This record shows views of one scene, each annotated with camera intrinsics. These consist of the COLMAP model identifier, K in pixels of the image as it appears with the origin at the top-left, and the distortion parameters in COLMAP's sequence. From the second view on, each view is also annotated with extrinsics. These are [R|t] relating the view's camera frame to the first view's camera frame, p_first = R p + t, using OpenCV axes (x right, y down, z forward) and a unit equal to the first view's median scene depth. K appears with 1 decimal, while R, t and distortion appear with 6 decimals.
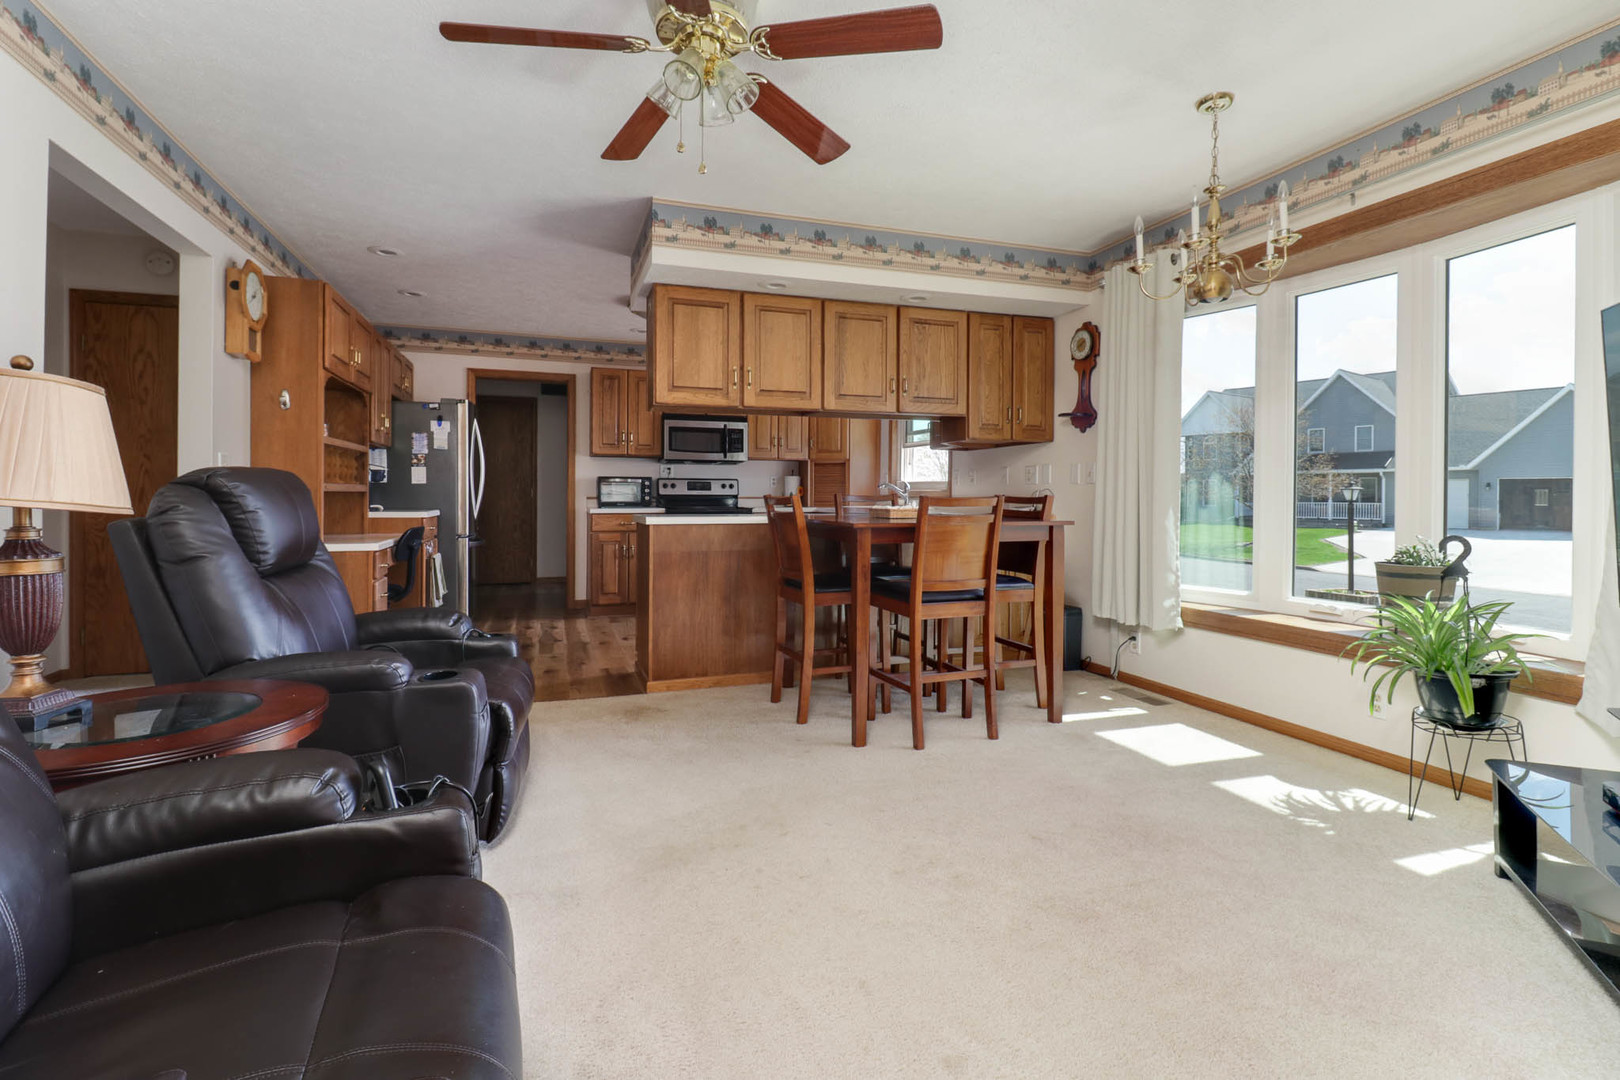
lens RADIAL K [[773.3, 0, 809.6], [0, 773.3, 505.9], [0, 0, 1]] dist [0.012274, 0.000042]
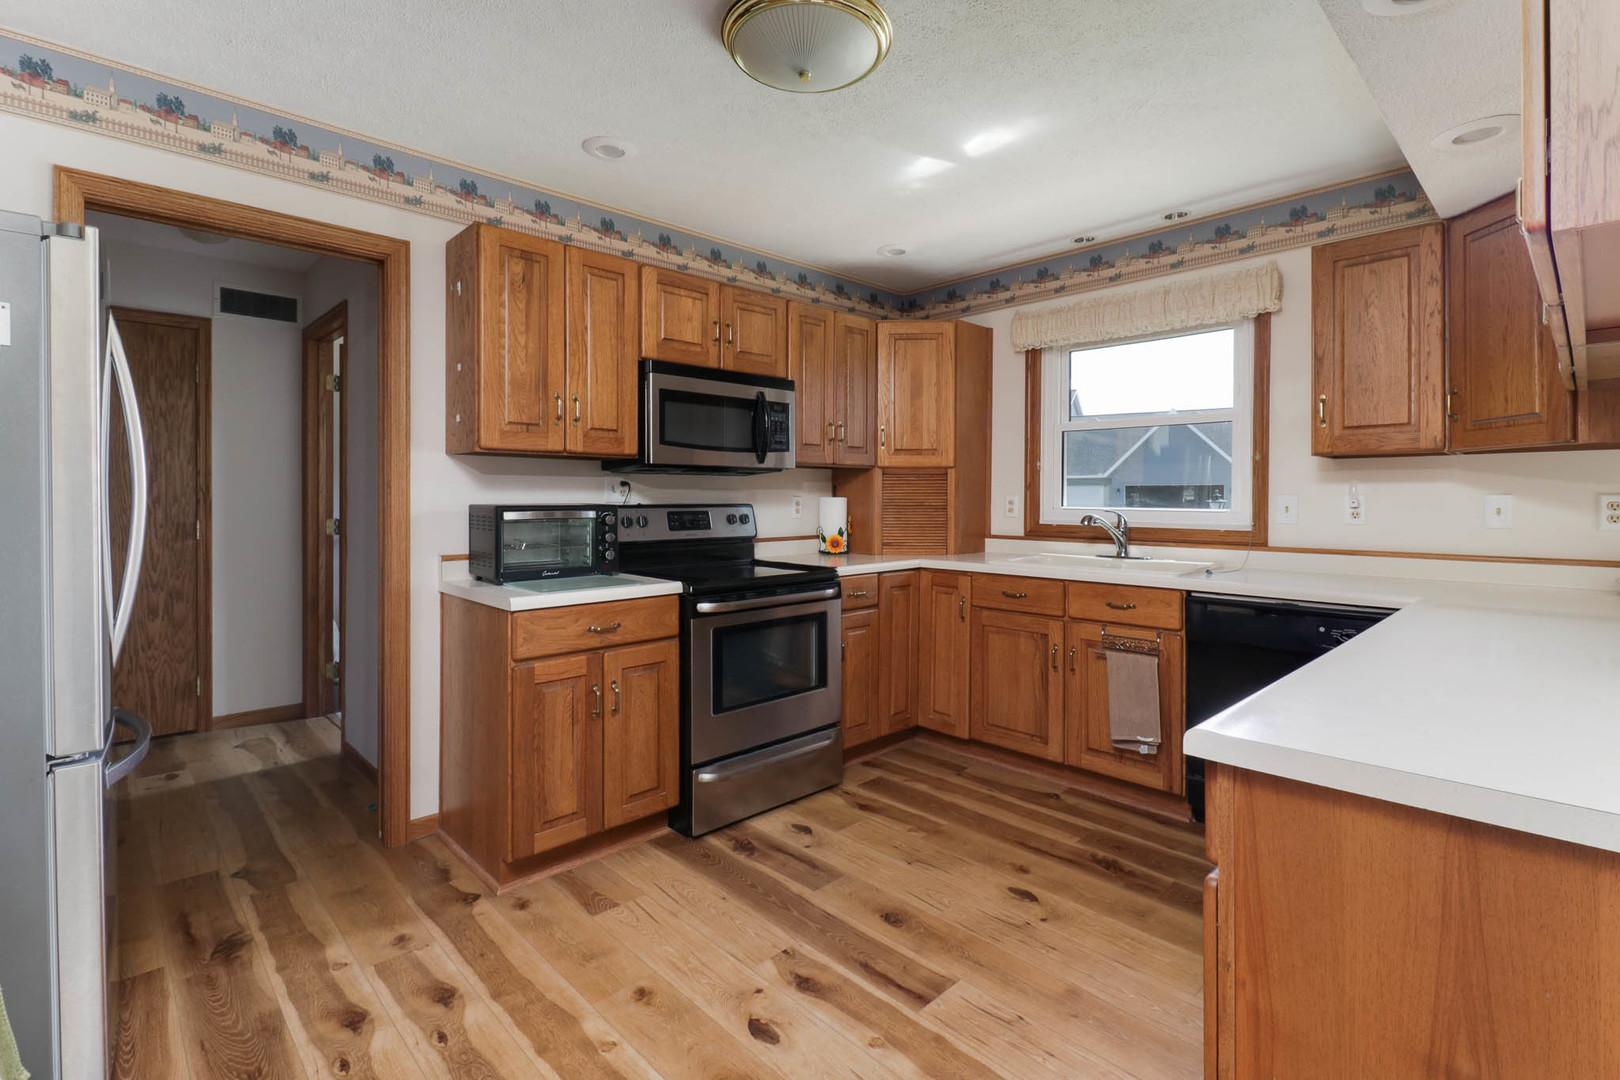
lens RADIAL K [[773.3, 0, 809.6], [0, 773.3, 505.9], [0, 0, 1]] dist [0.012274, 0.000042]
pose [[0.911768, -0.007342, 0.410641, -0.274790], [0.008227, 0.999966, -0.000388, -0.034548], [-0.410624, 0.003732, 0.911797, 0.551439]]
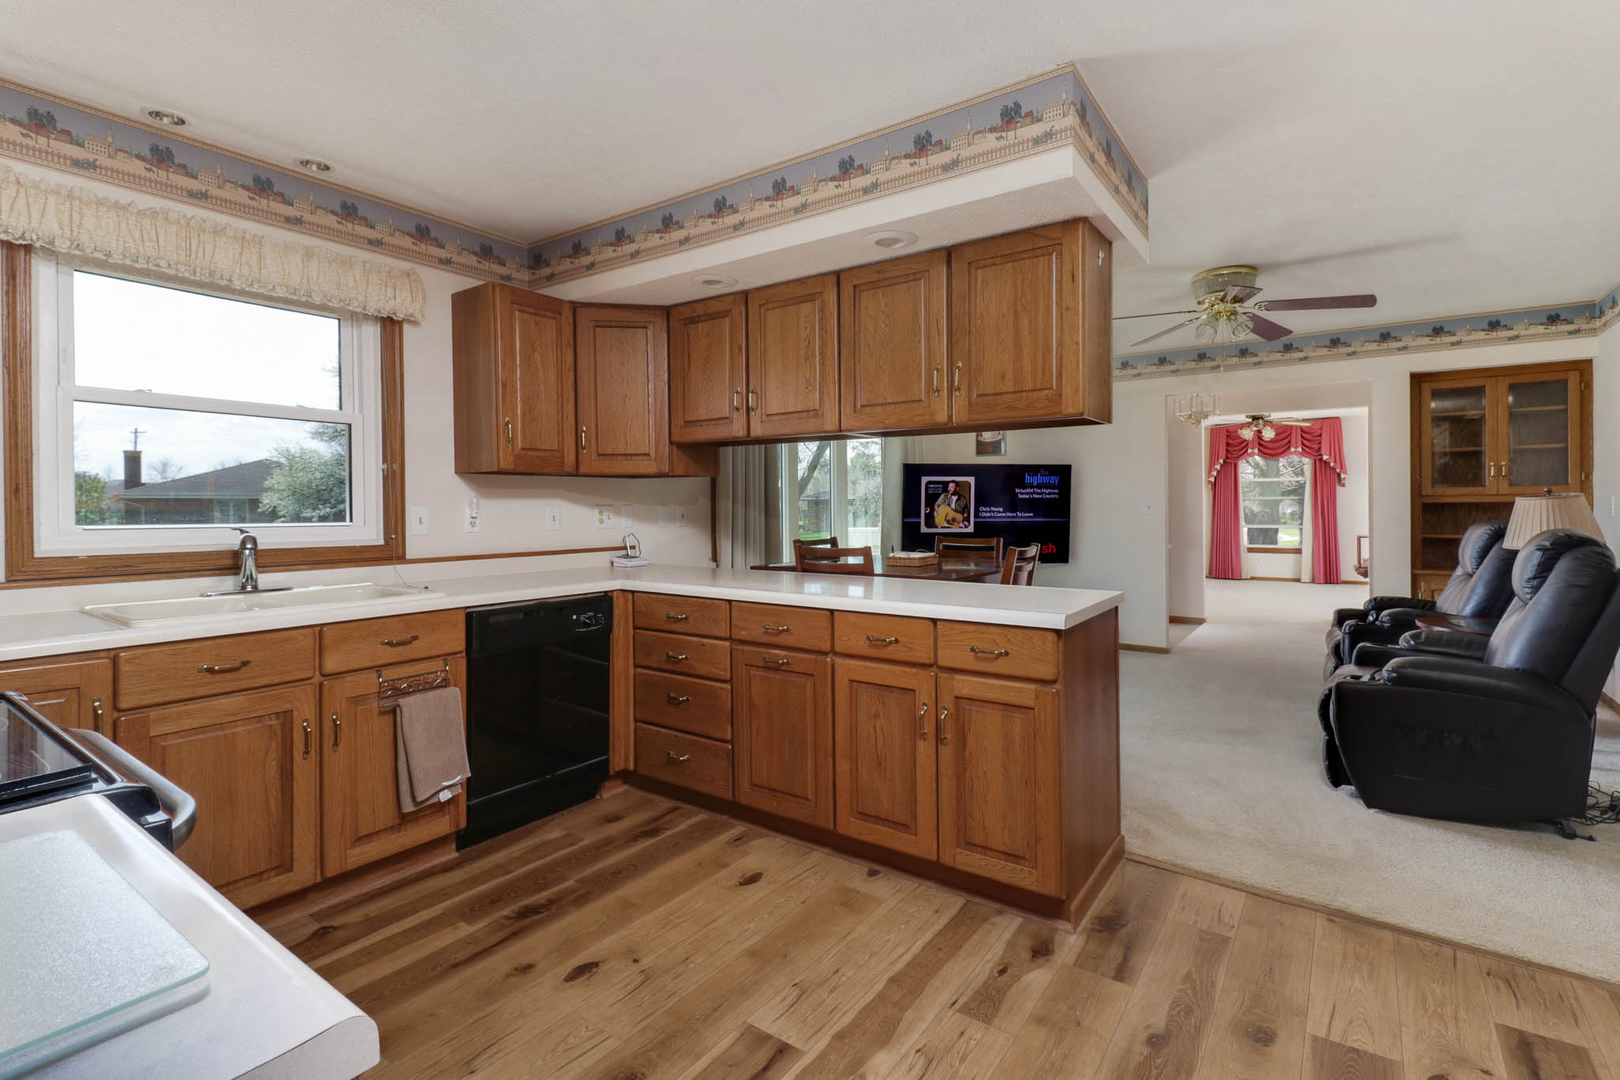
lens RADIAL K [[773.3, 0, 809.6], [0, 773.3, 505.9], [0, 0, 1]] dist [0.012274, 0.000042]
pose [[-0.588088, -0.002791, 0.808792, -1.471347], [0.011082, 0.999872, 0.011508, -0.168334], [-0.808721, 0.015730, -0.587982, 7.590696]]
